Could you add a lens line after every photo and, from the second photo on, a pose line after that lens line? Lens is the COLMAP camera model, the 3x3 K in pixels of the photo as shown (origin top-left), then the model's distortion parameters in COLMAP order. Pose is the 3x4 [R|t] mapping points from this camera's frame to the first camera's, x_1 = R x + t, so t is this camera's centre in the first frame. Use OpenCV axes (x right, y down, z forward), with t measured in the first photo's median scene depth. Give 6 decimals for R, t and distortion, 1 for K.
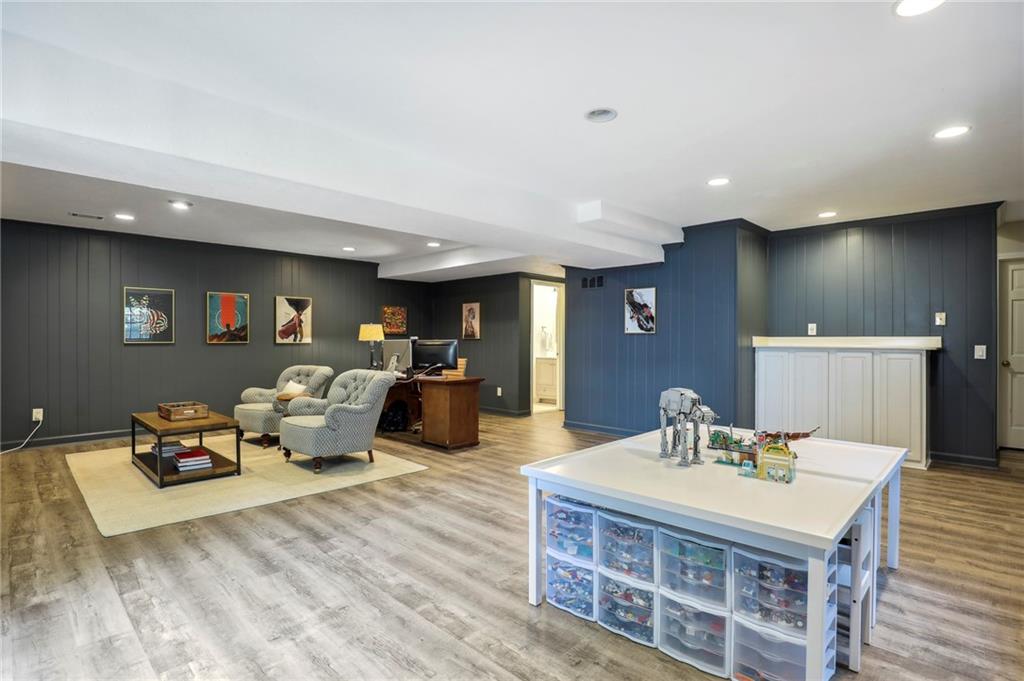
lens RADIAL K [[518.9, 0, 512.7], [0, 518.9, 340.0], [0, 0, 1]] dist [-0.006206, -0.000287]
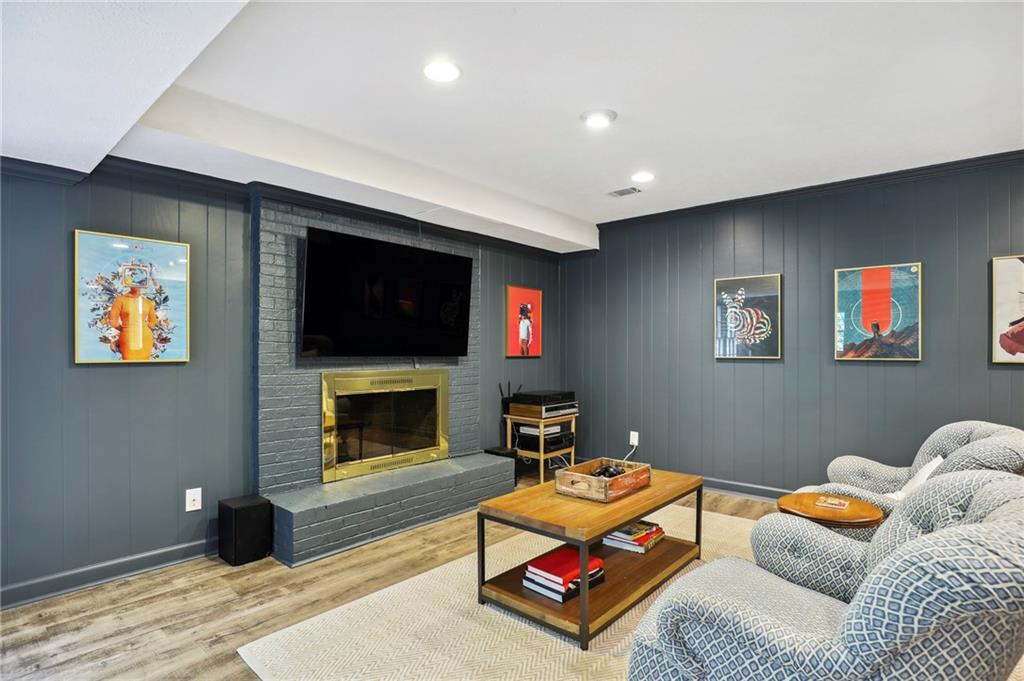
lens RADIAL K [[518.9, 0, 513.0], [0, 518.9, 343.9], [0, 0, 1]] dist [-0.006206, -0.000287]
pose [[0.055418, -0.010516, -0.998408, -0.047208], [-0.002840, 0.999939, -0.010690, -0.004541], [0.998459, 0.003428, 0.055384, 0.647094]]
